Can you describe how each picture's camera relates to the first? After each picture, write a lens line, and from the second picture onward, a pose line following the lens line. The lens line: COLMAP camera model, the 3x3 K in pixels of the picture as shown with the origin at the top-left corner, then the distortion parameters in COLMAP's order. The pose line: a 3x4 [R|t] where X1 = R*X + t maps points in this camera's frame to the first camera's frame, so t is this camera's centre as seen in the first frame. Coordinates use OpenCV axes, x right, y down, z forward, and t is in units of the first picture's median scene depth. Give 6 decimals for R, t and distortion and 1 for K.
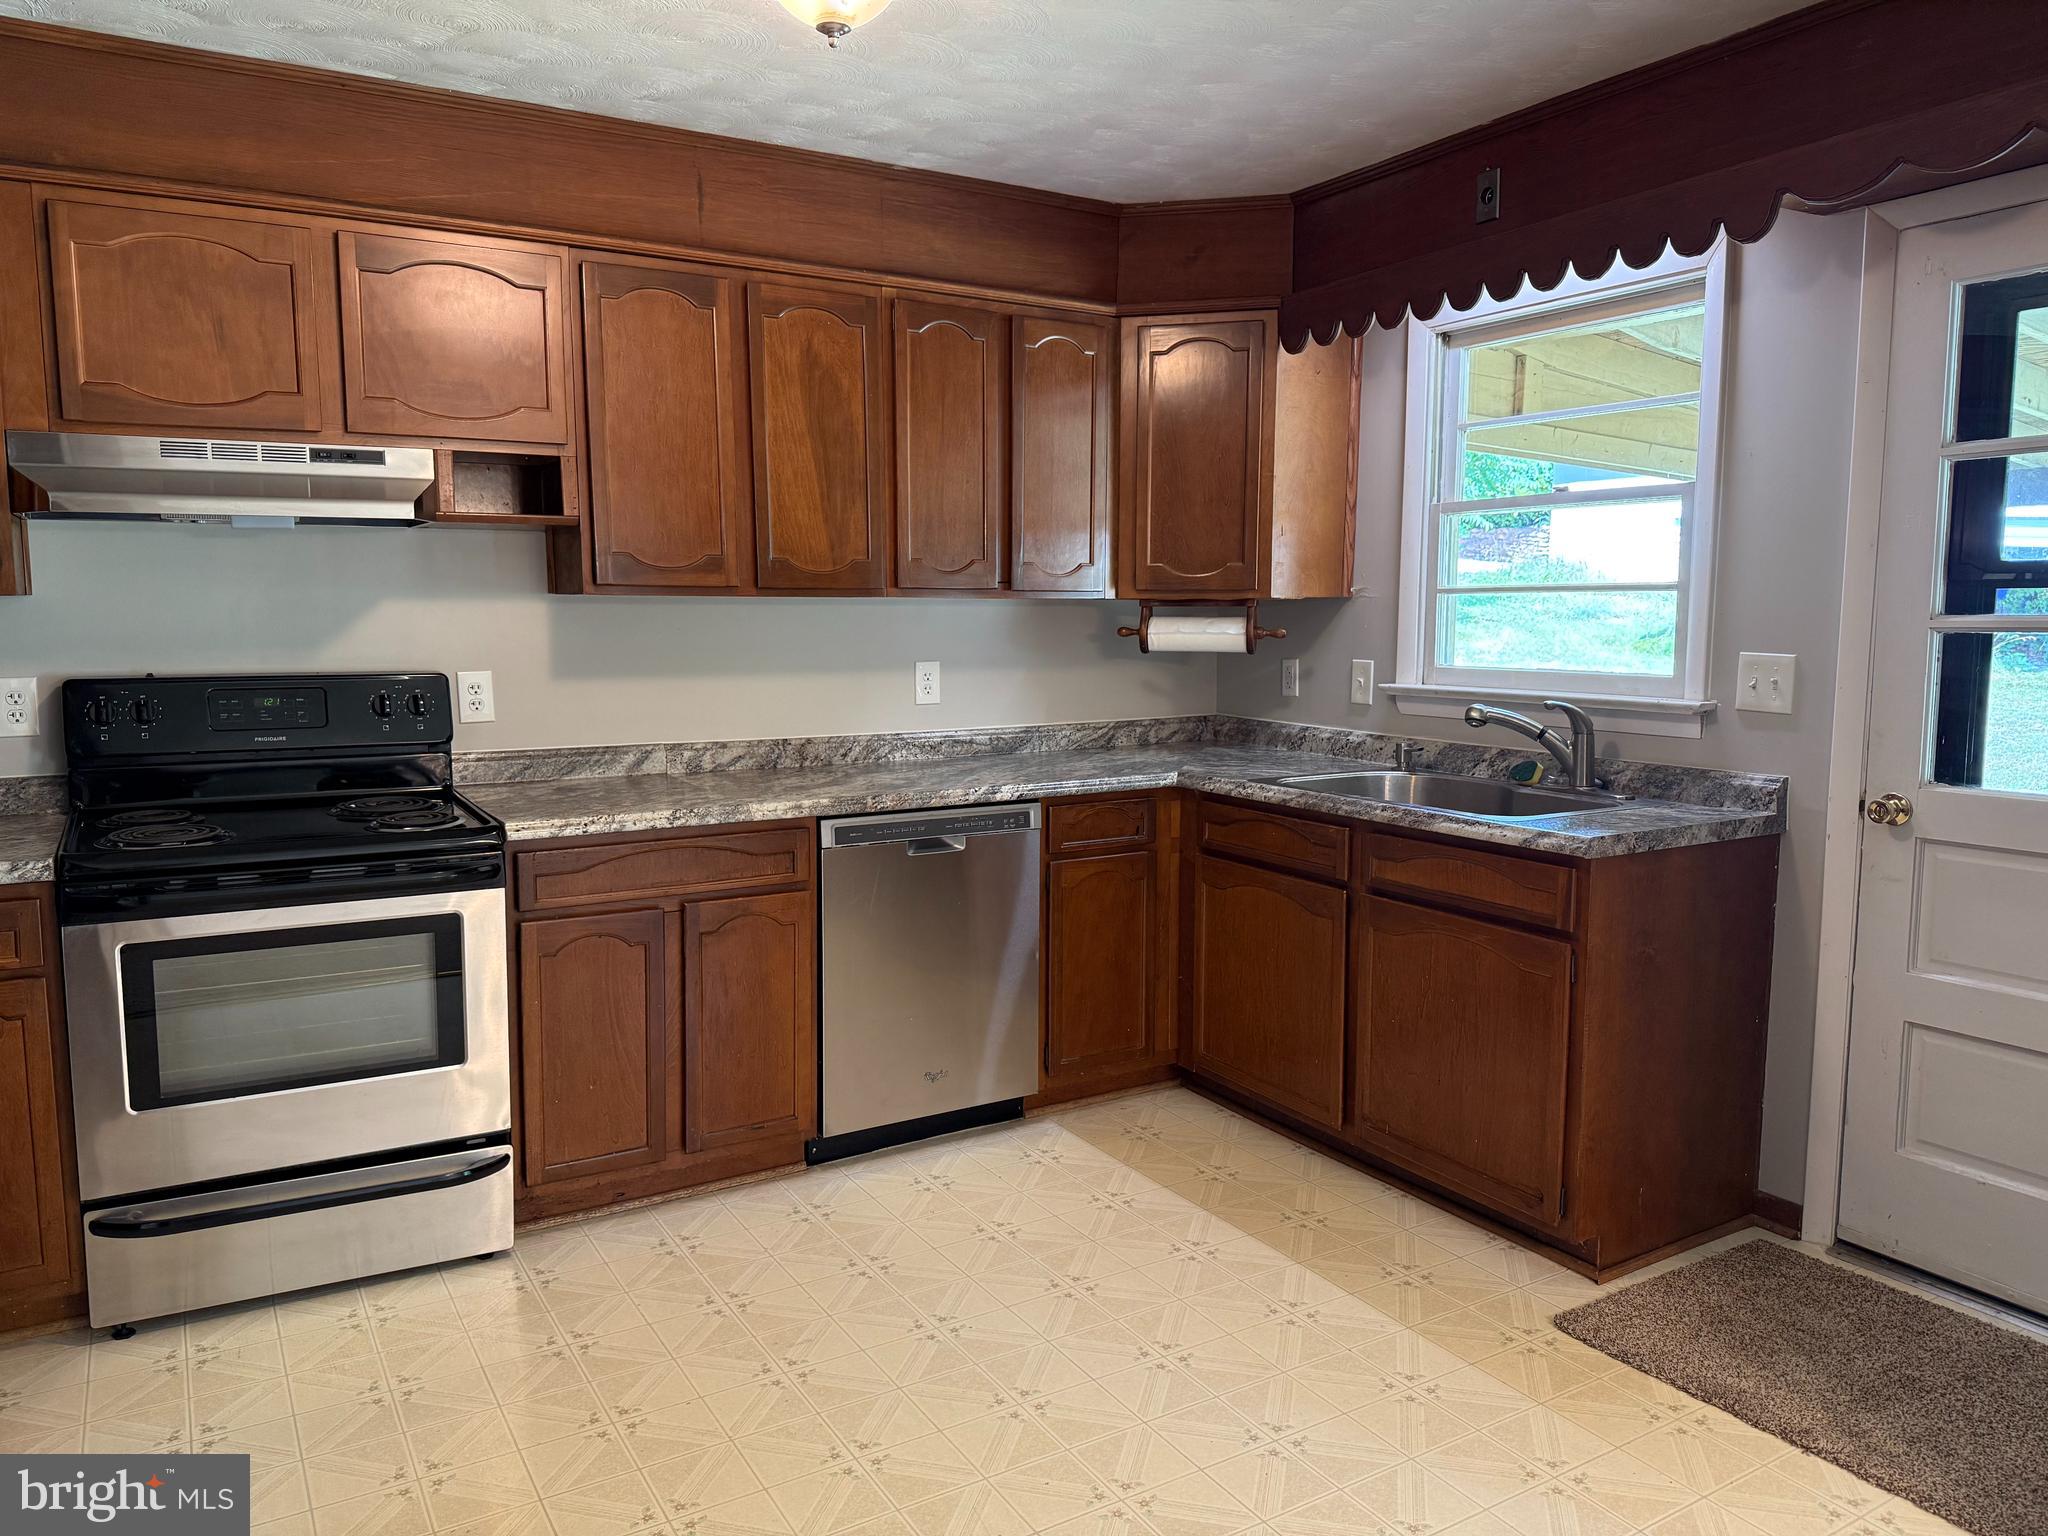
lens RADIAL K [[1448.6, 0, 1038.8], [0, 1448.6, 779.9], [0, 0, 1]] dist [0.042687, -0.061575]
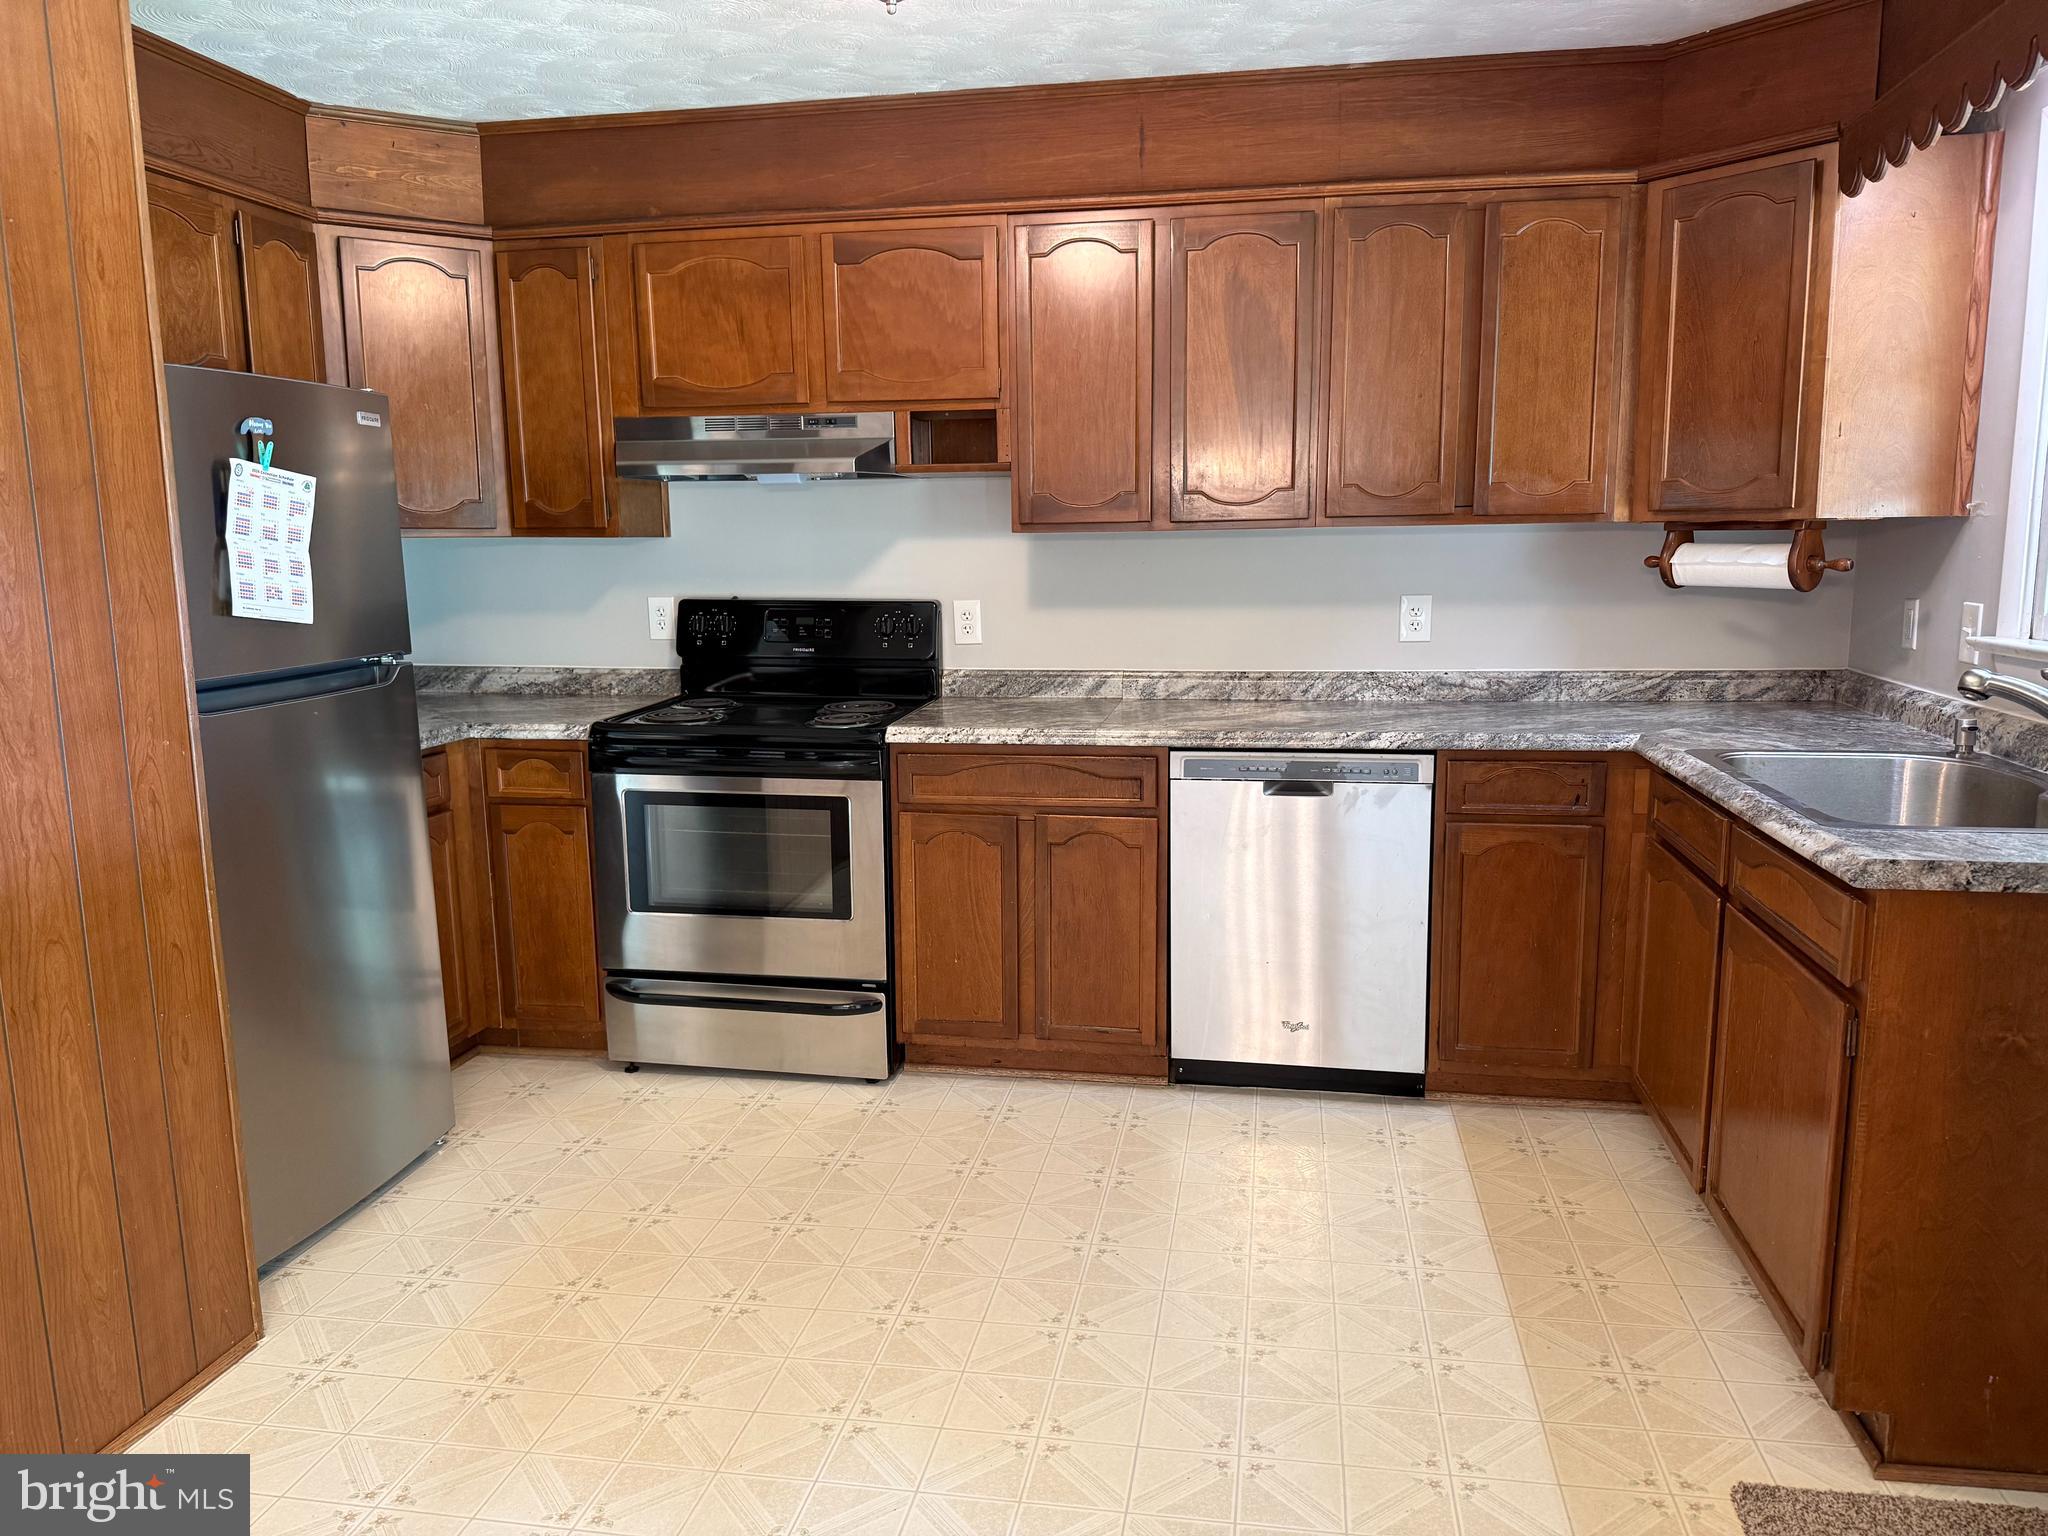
lens RADIAL K [[1448.6, 0, 1032.1], [0, 1448.6, 785.0], [0, 0, 1]] dist [0.042687, -0.061575]
pose [[0.750986, 0.101102, -0.652532, 0.452987], [-0.068062, 0.994797, 0.075800, -0.018899], [0.656801, -0.012512, 0.753961, 0.169025]]
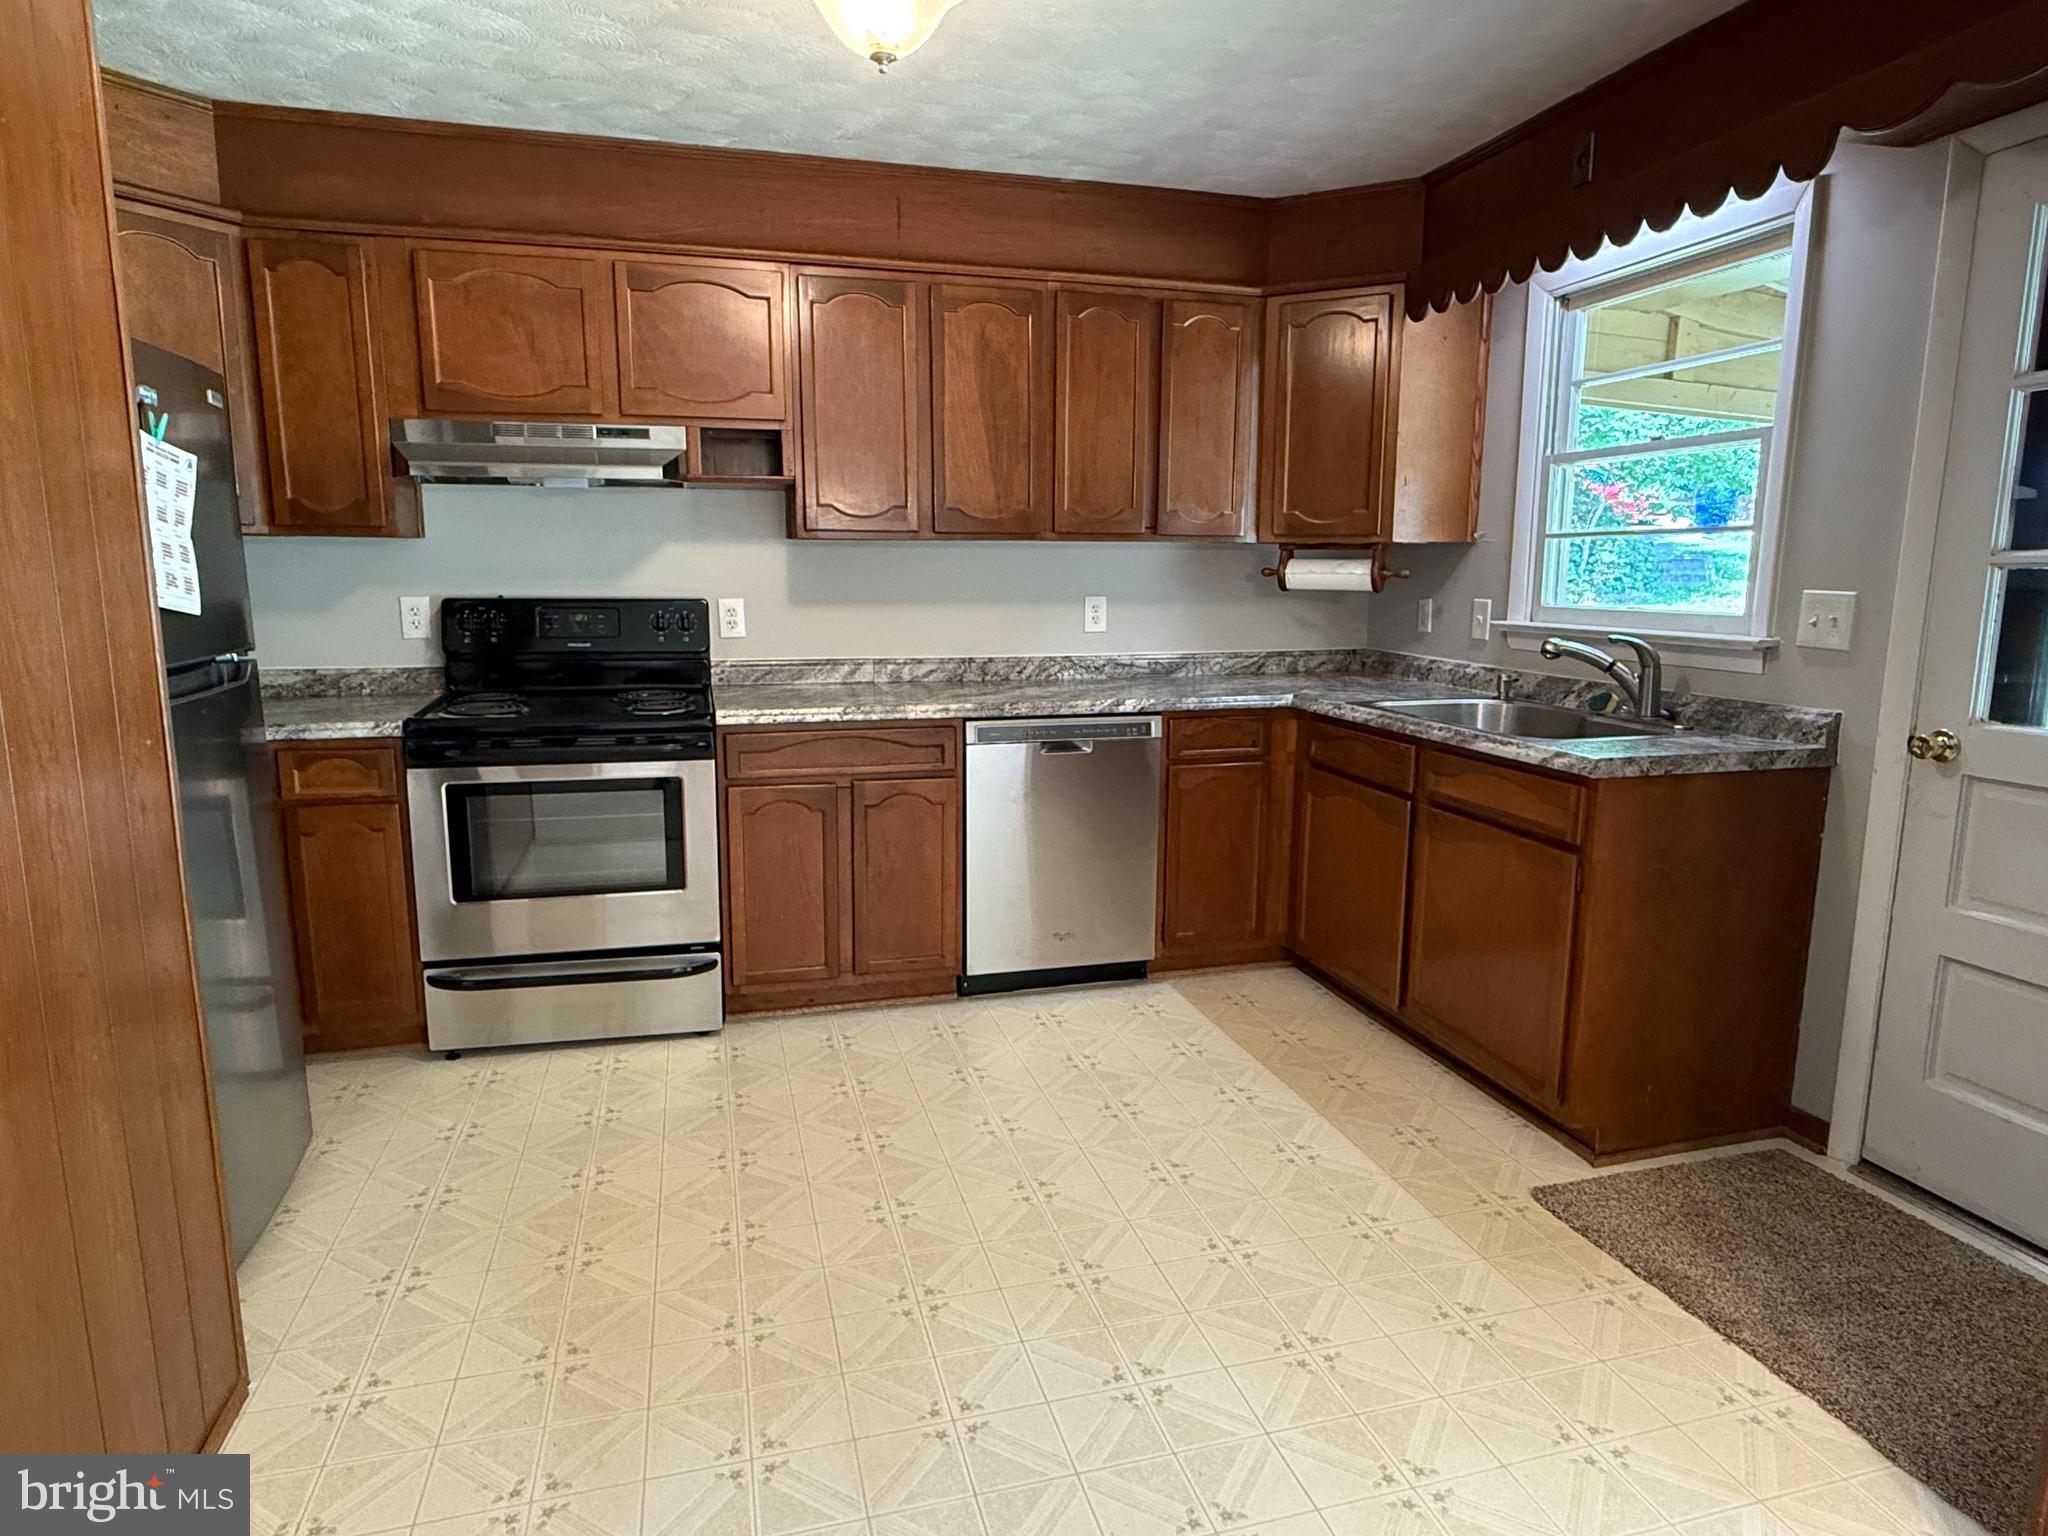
lens RADIAL K [[1195.8, 0, 1028.1], [0, 1195.8, 770.8], [0, 0, 1]] dist [-0.007469, 0.007960]
pose [[0.962232, 0.049476, -0.267696, 0.178928], [-0.036394, 0.997898, 0.053615, 0.014147], [0.269786, -0.041848, 0.962010, 0.030970]]
